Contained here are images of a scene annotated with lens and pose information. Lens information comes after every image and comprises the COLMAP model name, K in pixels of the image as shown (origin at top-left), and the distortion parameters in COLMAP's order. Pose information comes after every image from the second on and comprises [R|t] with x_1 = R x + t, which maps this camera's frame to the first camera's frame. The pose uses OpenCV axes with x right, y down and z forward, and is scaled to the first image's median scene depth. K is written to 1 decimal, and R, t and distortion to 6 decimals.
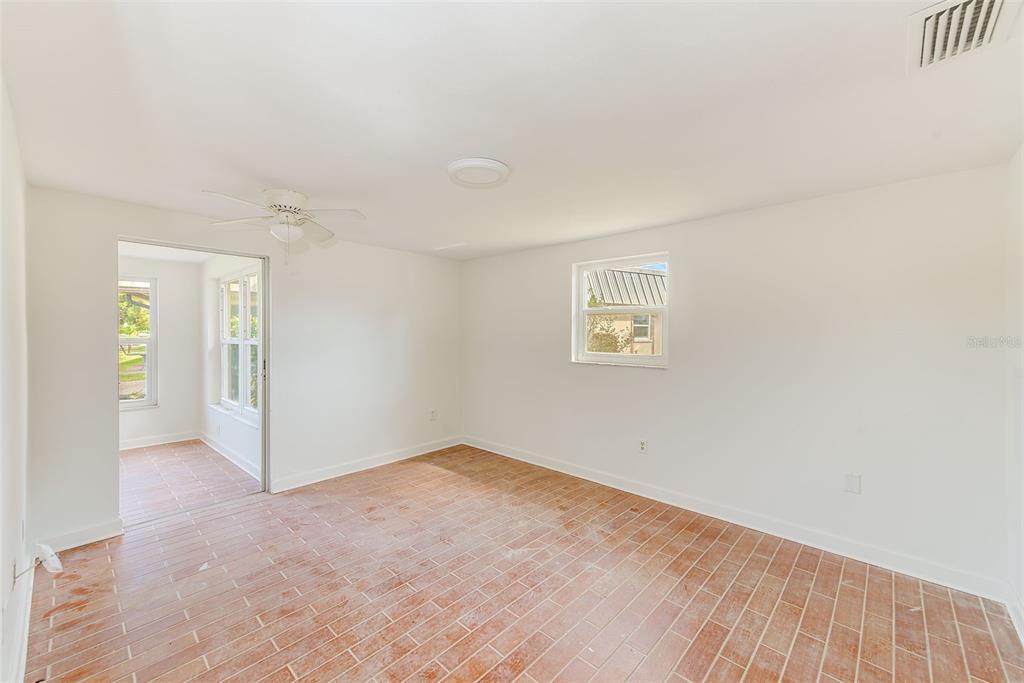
lens RADIAL K [[400.1, 0, 514.1], [0, 400.1, 338.1], [0, 0, 1]] dist [0.014979, 0.000406]
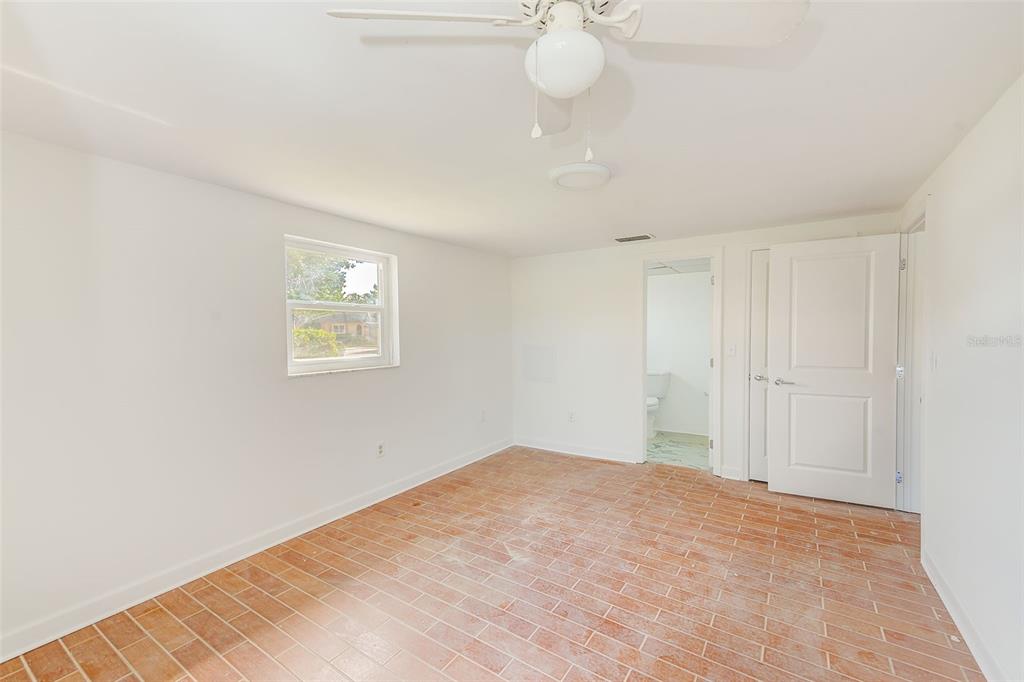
lens RADIAL K [[400.1, 0, 511.5], [0, 400.1, 341.6], [0, 0, 1]] dist [0.014979, 0.000406]
pose [[-0.114376, -0.030314, 0.992975, -0.844471], [0.028159, 0.999034, 0.033743, -0.020257], [-0.993038, 0.031821, -0.113412, 0.985583]]
